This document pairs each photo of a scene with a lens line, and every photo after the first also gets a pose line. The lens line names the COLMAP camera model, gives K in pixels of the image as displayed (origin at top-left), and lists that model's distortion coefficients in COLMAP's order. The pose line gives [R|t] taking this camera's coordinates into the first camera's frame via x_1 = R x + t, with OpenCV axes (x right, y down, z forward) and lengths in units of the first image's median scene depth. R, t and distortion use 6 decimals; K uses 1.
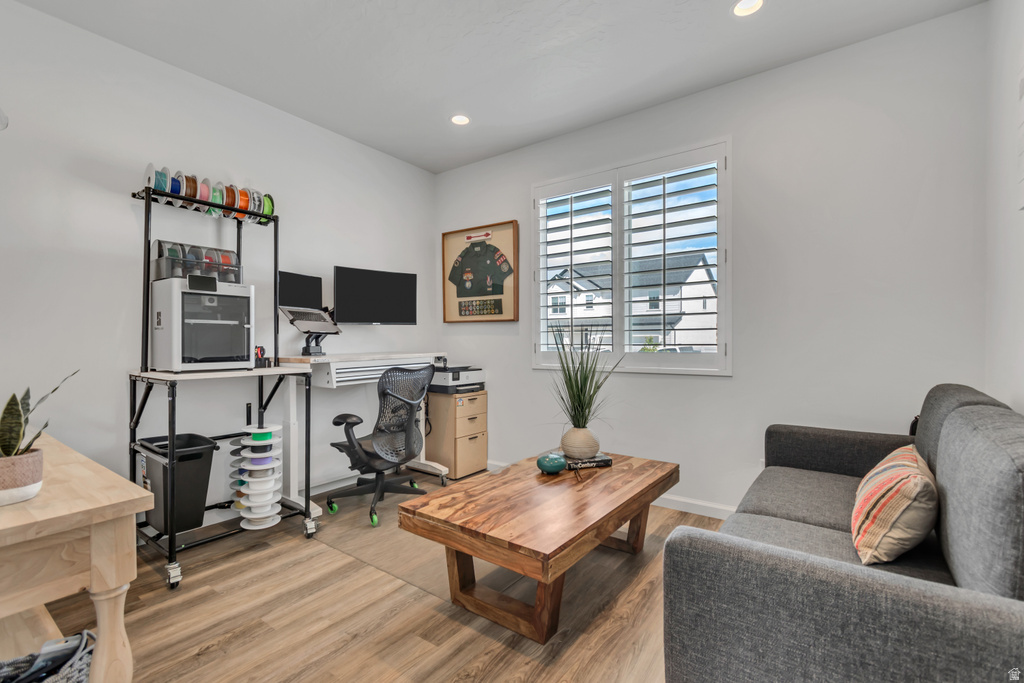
lens RADIAL K [[457.4, 0, 509.7], [0, 457.4, 339.0], [0, 0, 1]] dist [-0.000100, -0.000988]
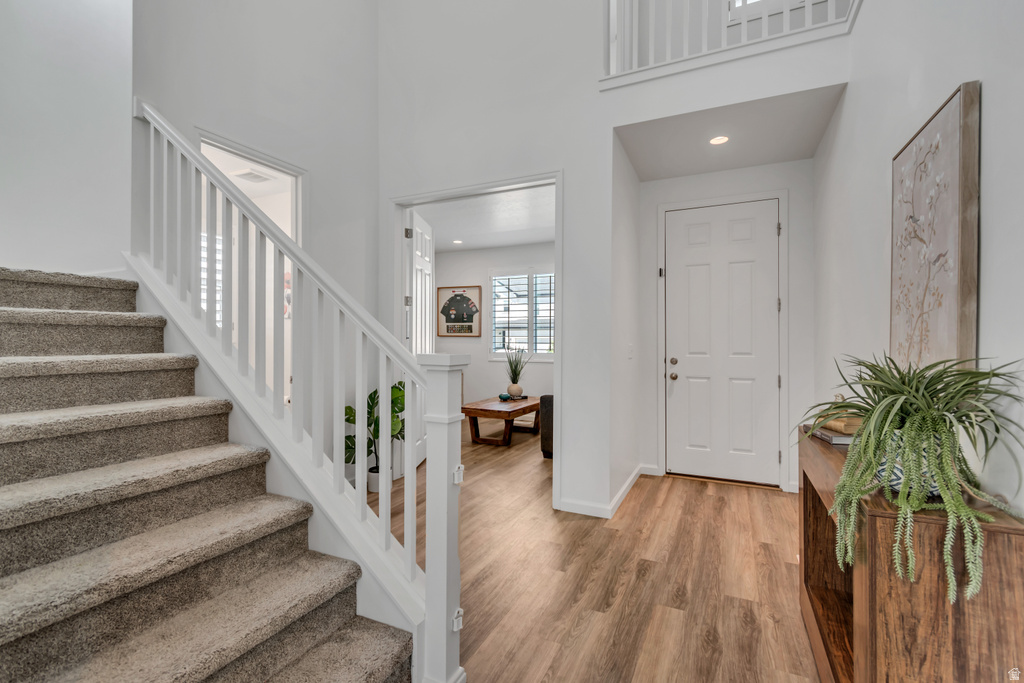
lens RADIAL K [[457.4, 0, 514.5], [0, 457.4, 339.2], [0, 0, 1]] dist [-0.000100, -0.000988]
pose [[0.982521, 0.001672, 0.186146, -0.199400], [-0.004385, 0.999890, 0.014167, -0.055744], [-0.186102, -0.014736, 0.982420, -0.923023]]
